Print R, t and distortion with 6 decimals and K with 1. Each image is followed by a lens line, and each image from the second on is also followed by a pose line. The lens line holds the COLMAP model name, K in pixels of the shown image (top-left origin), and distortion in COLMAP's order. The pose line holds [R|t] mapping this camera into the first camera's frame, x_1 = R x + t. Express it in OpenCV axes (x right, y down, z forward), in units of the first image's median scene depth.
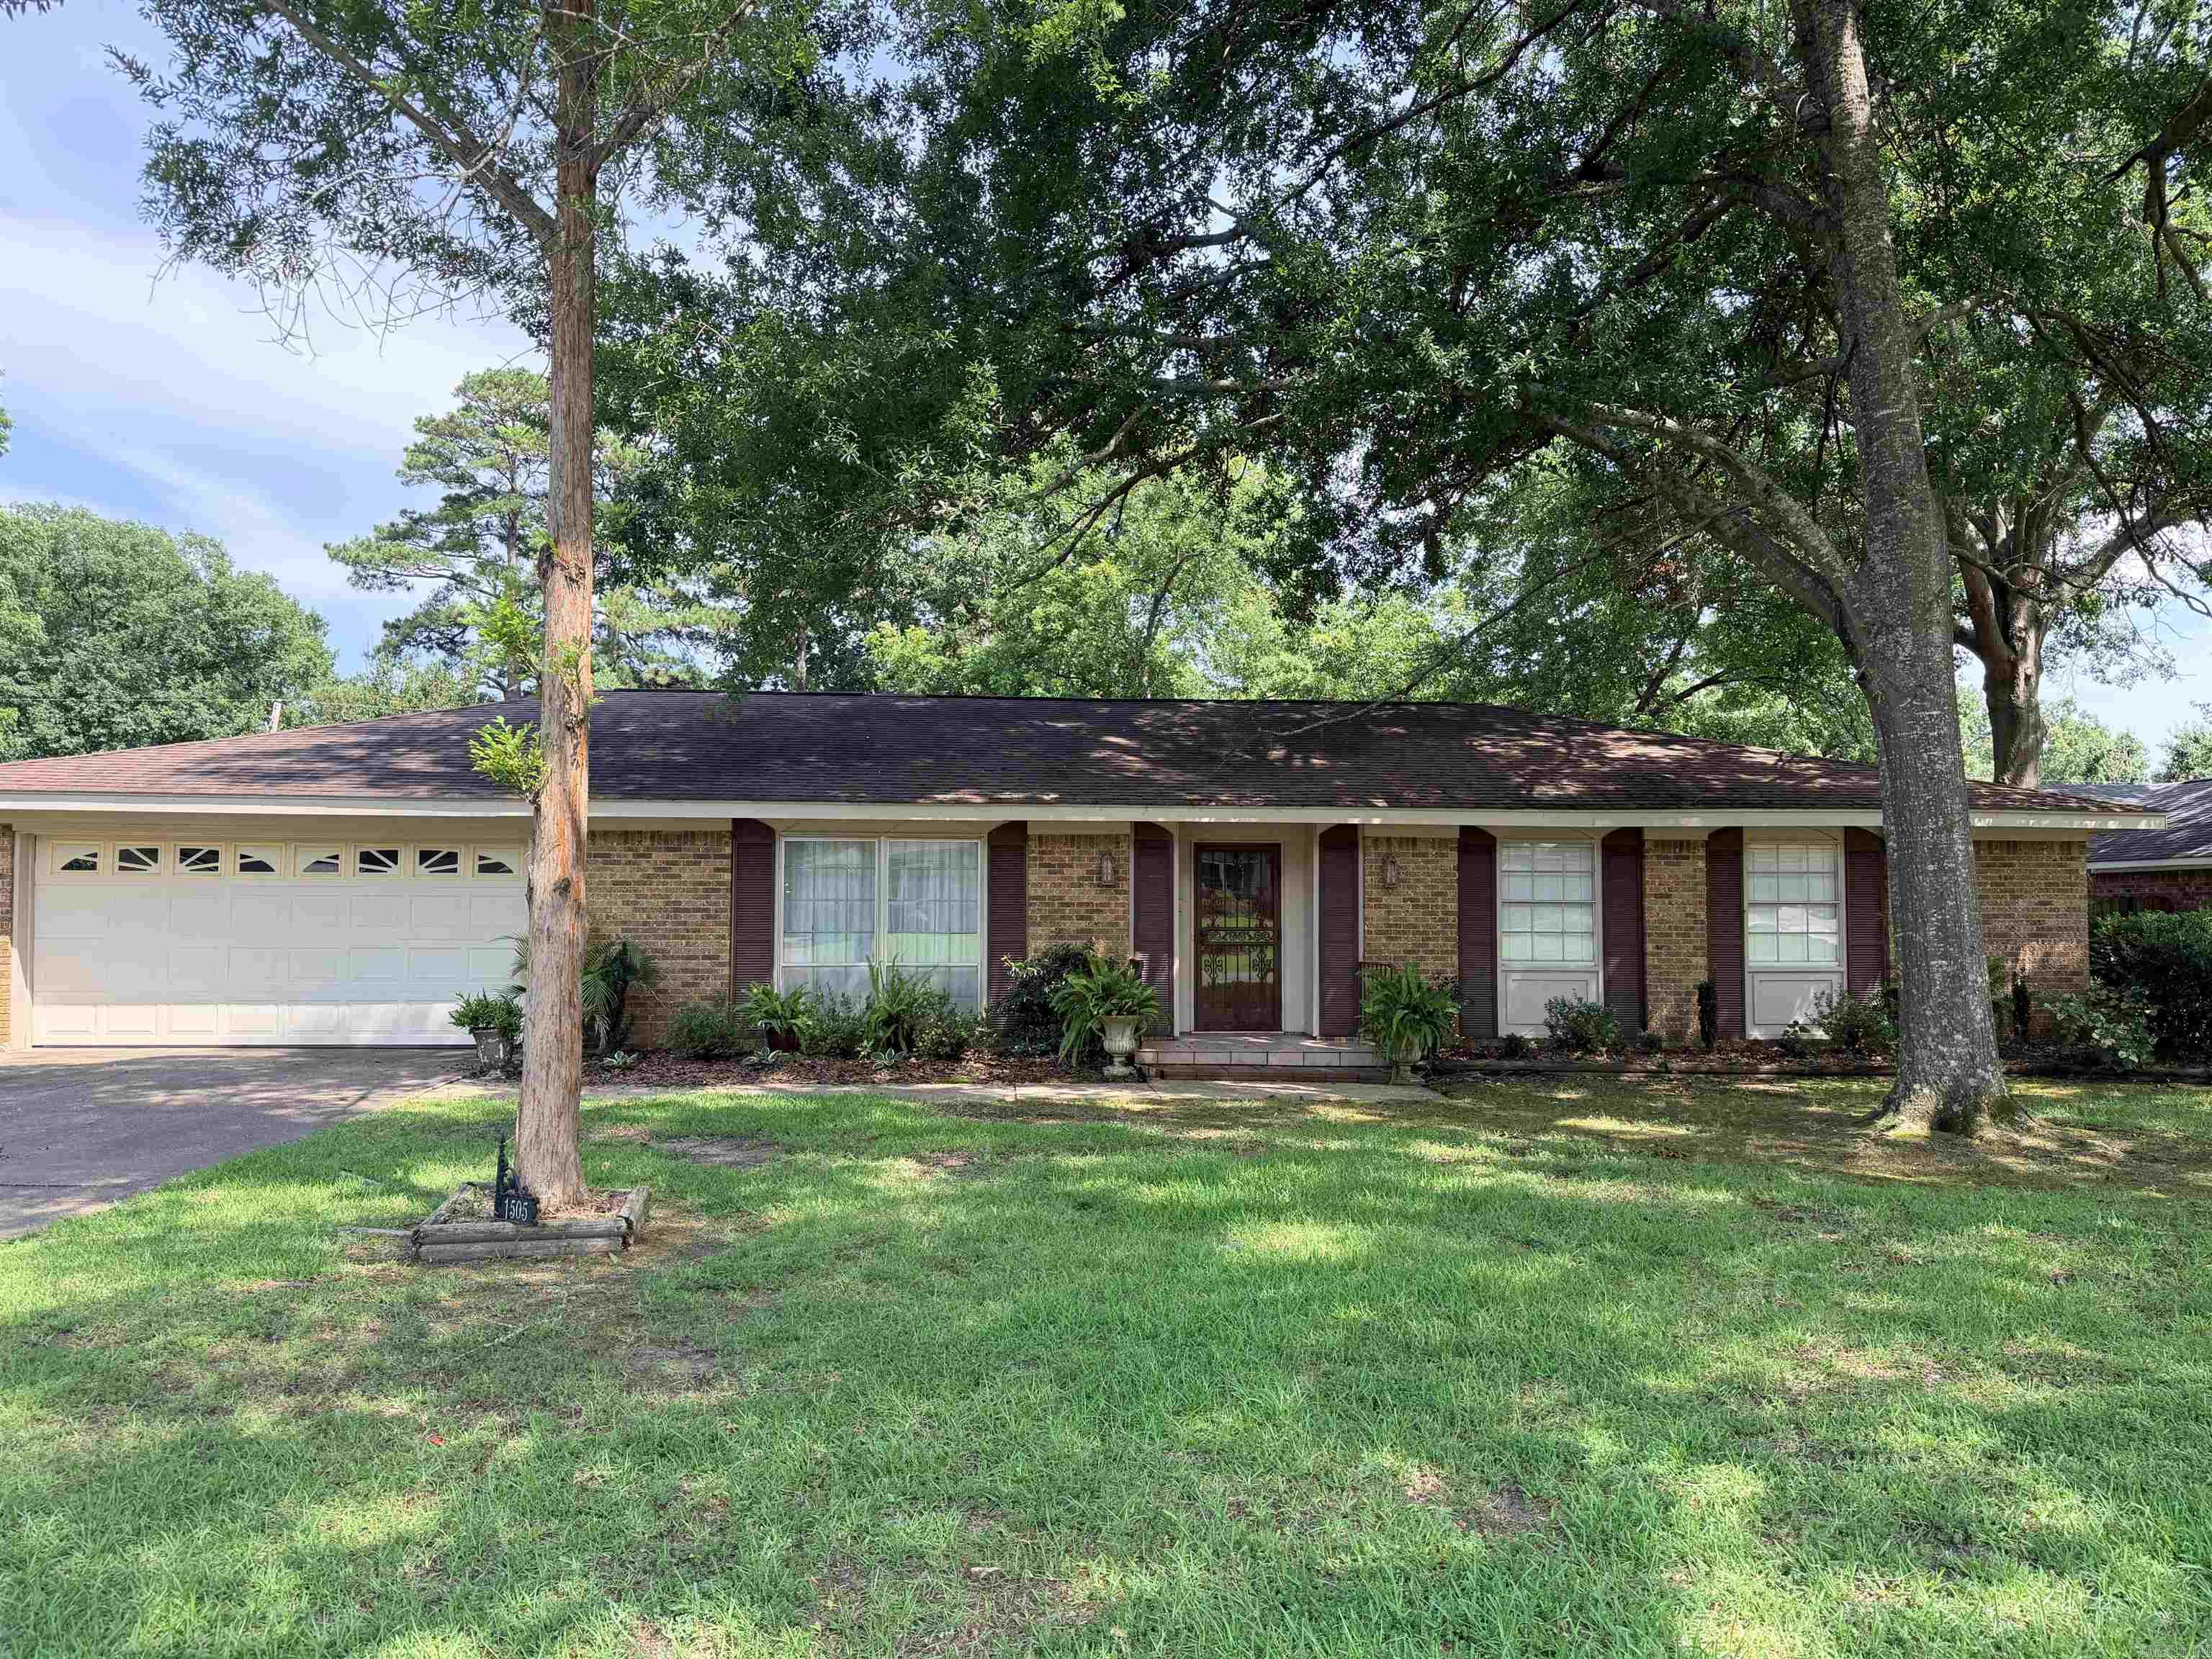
lens RADIAL K [[1574.7, 0, 1106.0], [0, 1574.7, 829.5], [0, 0, 1]] dist [0.051365, -0.002976]
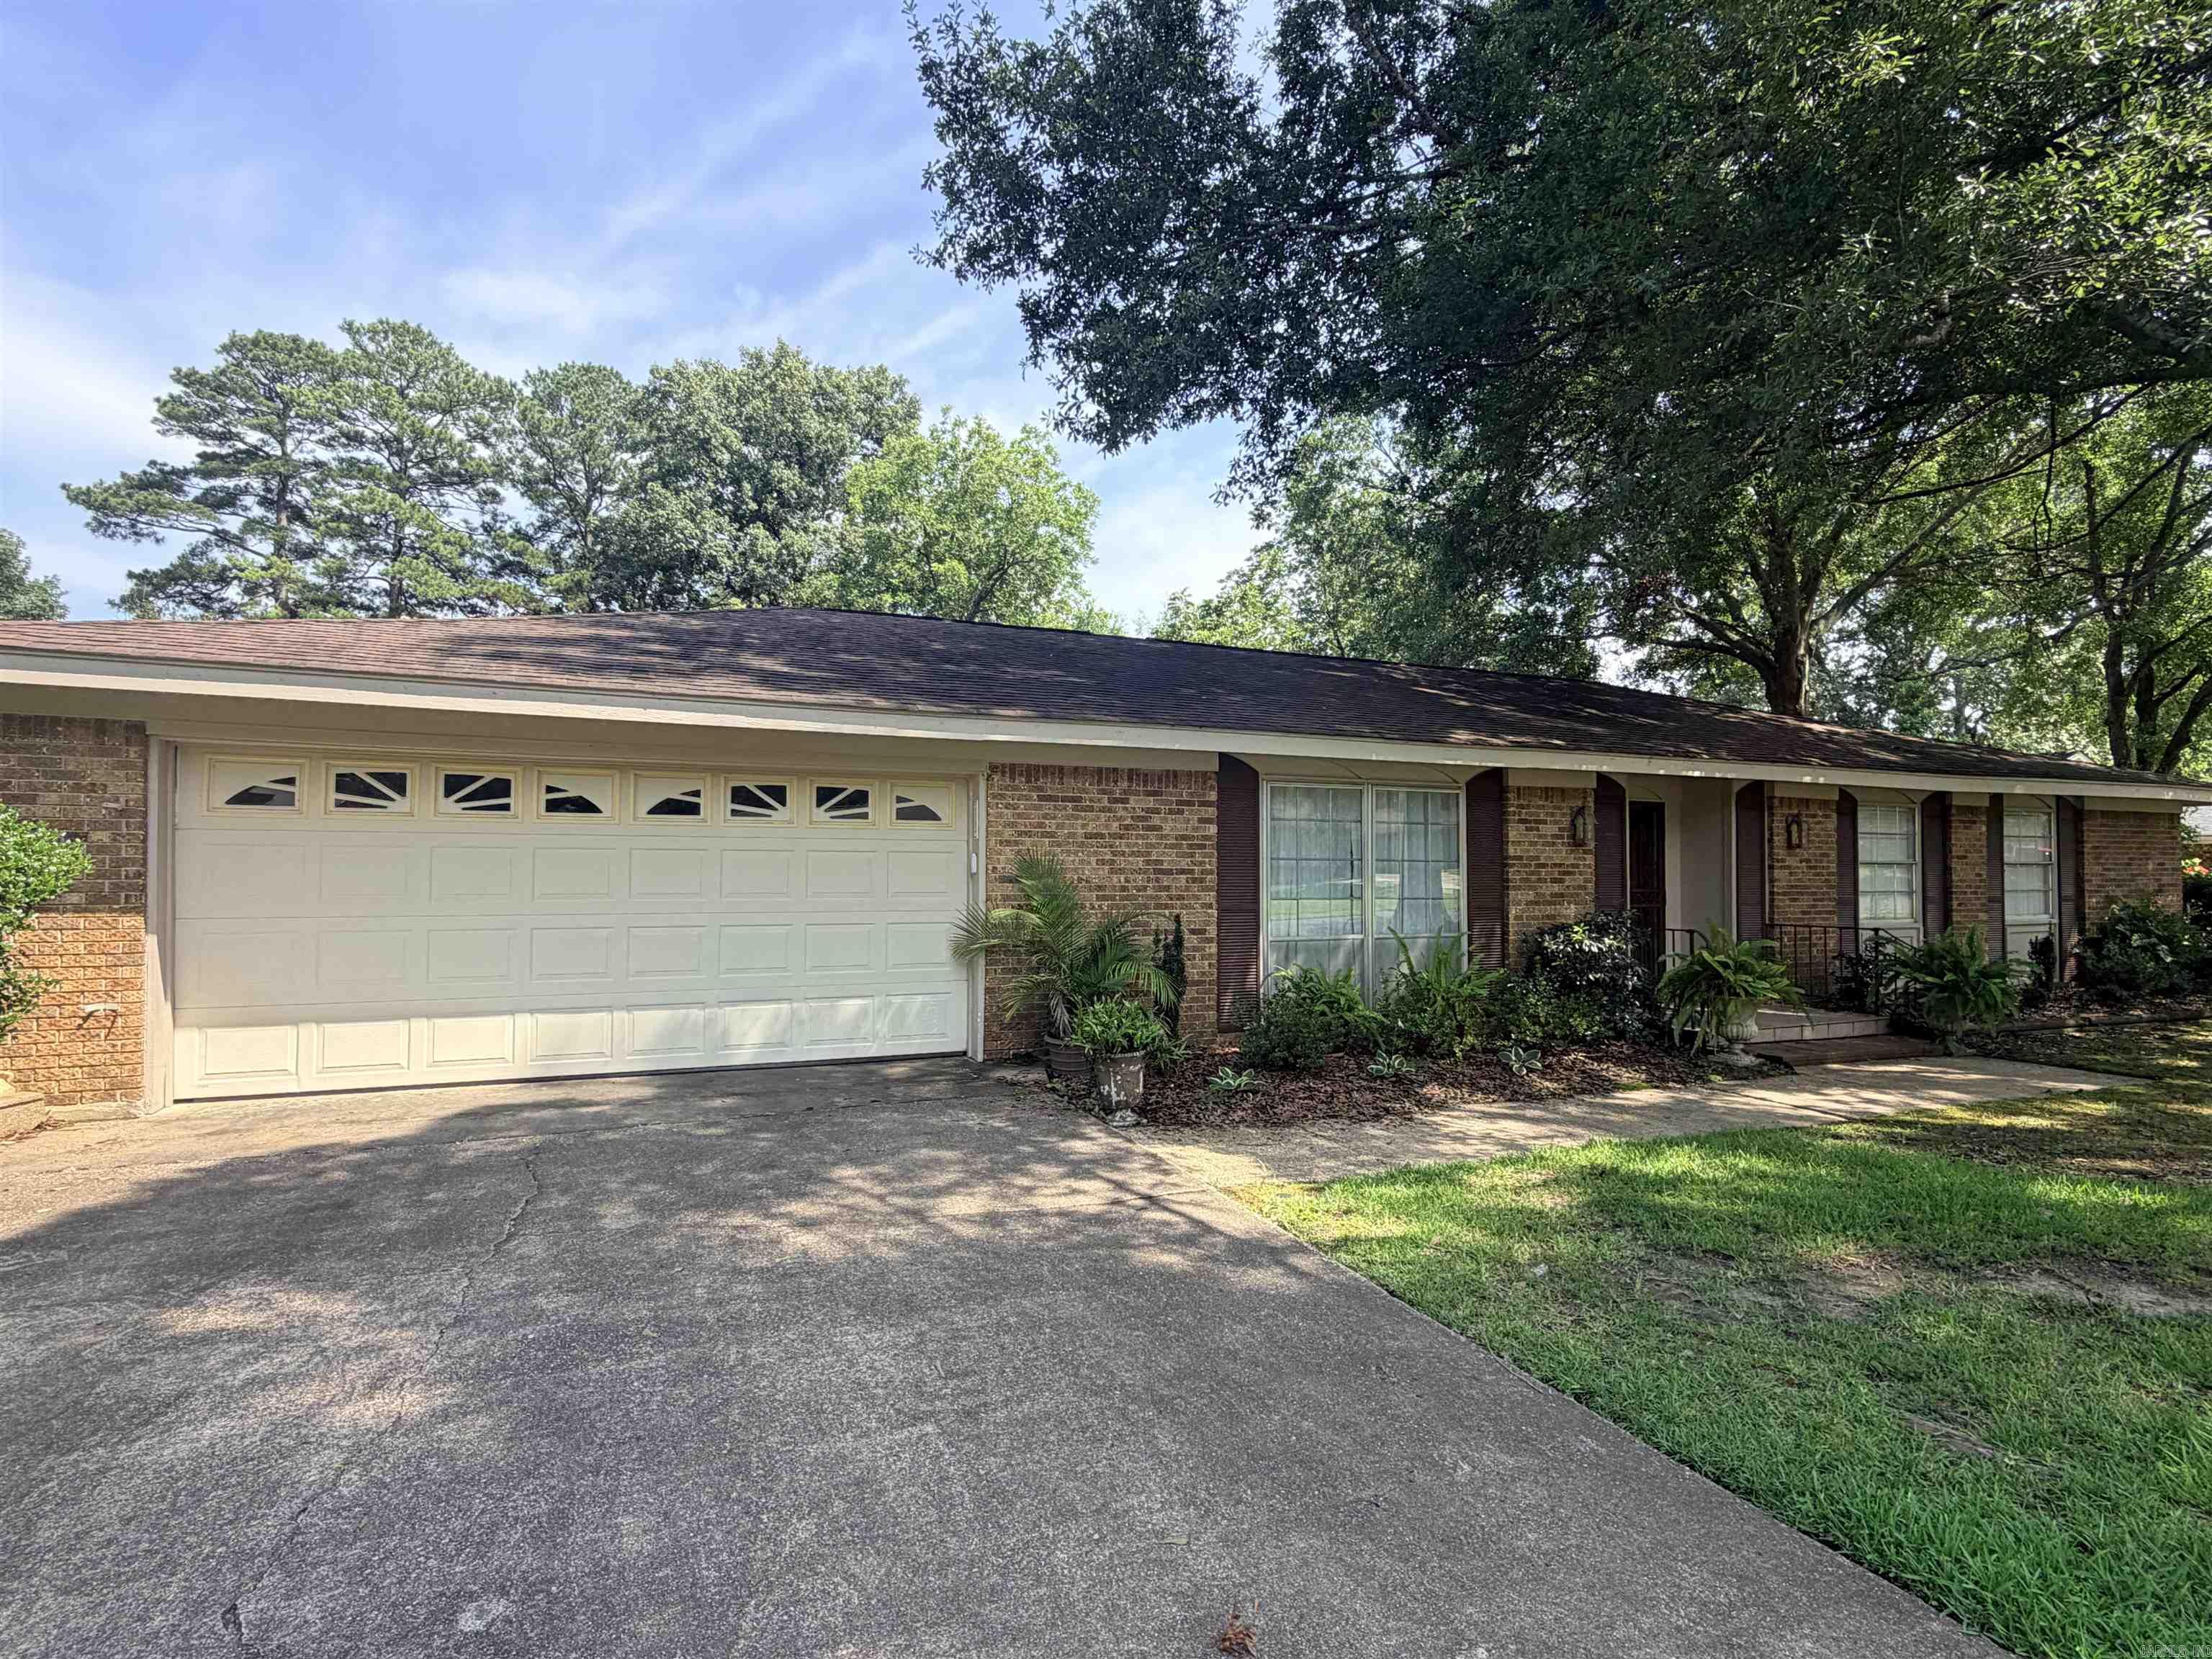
lens RADIAL K [[1141.9, 0, 1106.0], [0, 1141.9, 829.5], [0, 0, 1]] dist [0.014062, -0.000237]
pose [[0.943106, 0.011582, 0.332291, -0.472102], [-0.018984, 0.999638, 0.019040, 0.019694], [-0.331950, -0.024265, 0.942985, 0.471258]]
